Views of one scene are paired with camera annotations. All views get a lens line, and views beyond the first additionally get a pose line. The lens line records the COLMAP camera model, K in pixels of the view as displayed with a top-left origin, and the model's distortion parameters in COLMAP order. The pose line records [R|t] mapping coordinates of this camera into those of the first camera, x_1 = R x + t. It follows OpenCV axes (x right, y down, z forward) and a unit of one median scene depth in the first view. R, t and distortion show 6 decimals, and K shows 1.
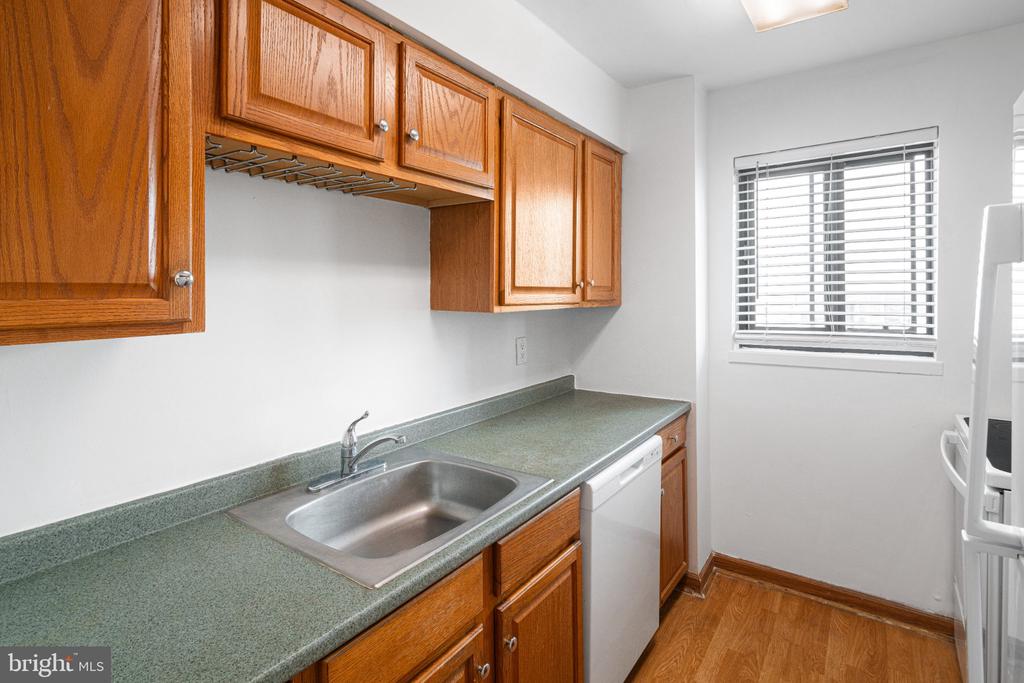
lens RADIAL K [[505.4, 0, 507.5], [0, 505.4, 301.6], [0, 0, 1]] dist [0.000787, -0.003179]
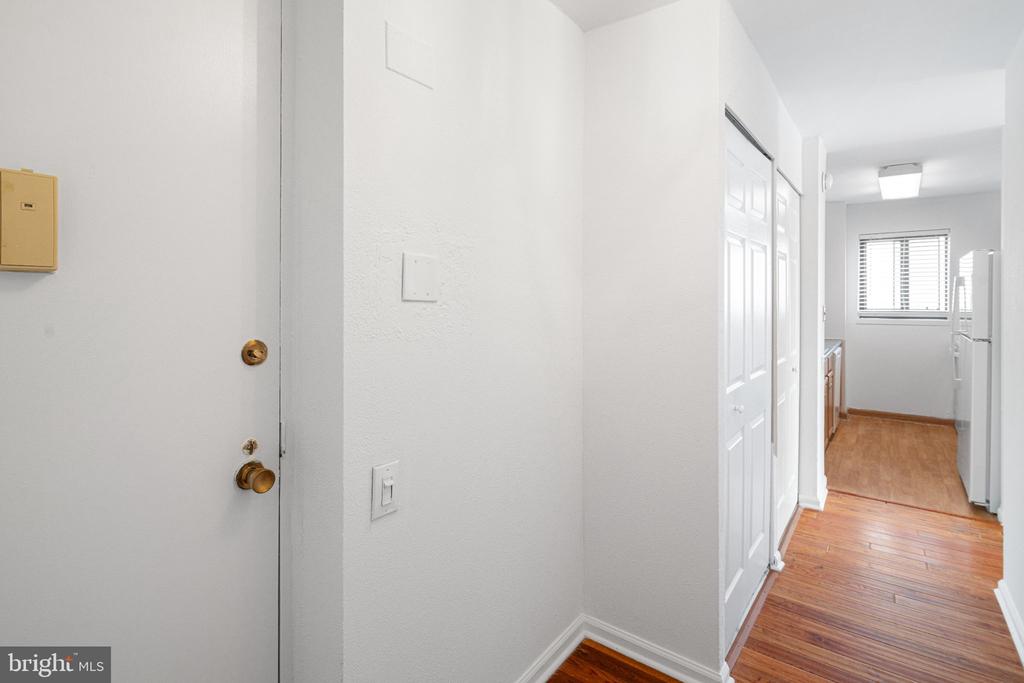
lens RADIAL K [[505.4, 0, 494.0], [0, 505.4, 302.2], [0, 0, 1]] dist [0.000787, -0.003179]
pose [[0.999778, -0.012131, -0.017233, -1.408705], [0.012477, 0.999720, 0.020119, -0.054783], [0.016984, -0.020330, 0.999649, -1.594328]]
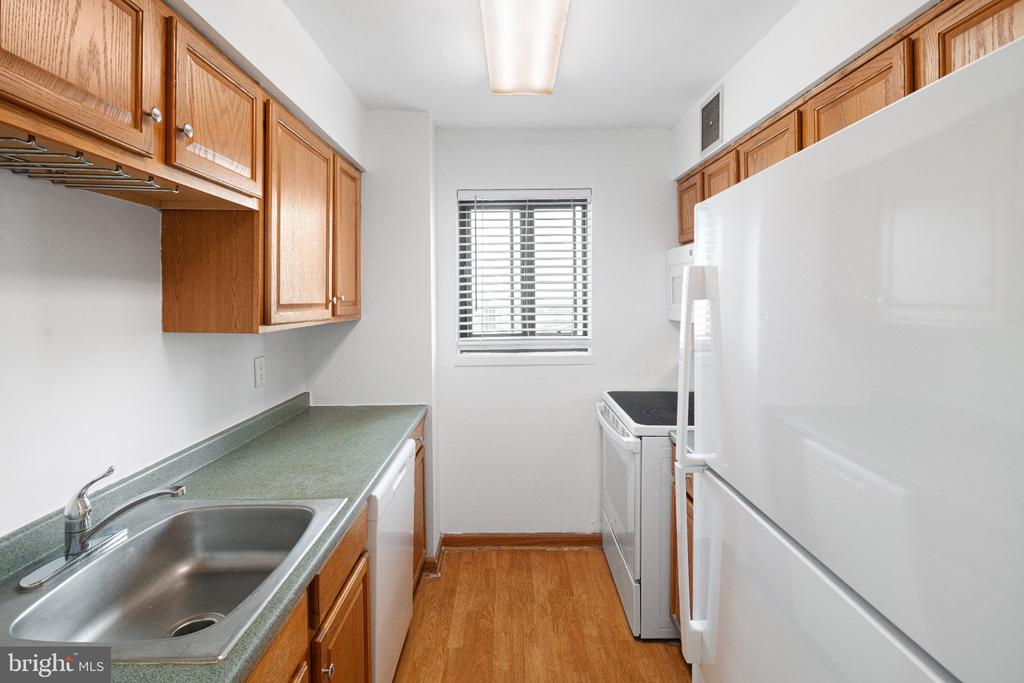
lens RADIAL K [[505.4, 0, 505.7], [0, 505.4, 308.1], [0, 0, 1]] dist [0.000787, -0.003179]
pose [[0.805380, -0.009718, 0.592679, -0.180576], [0.008161, 0.999953, 0.005307, -0.021665], [-0.592702, 0.000562, 0.805421, -0.000296]]
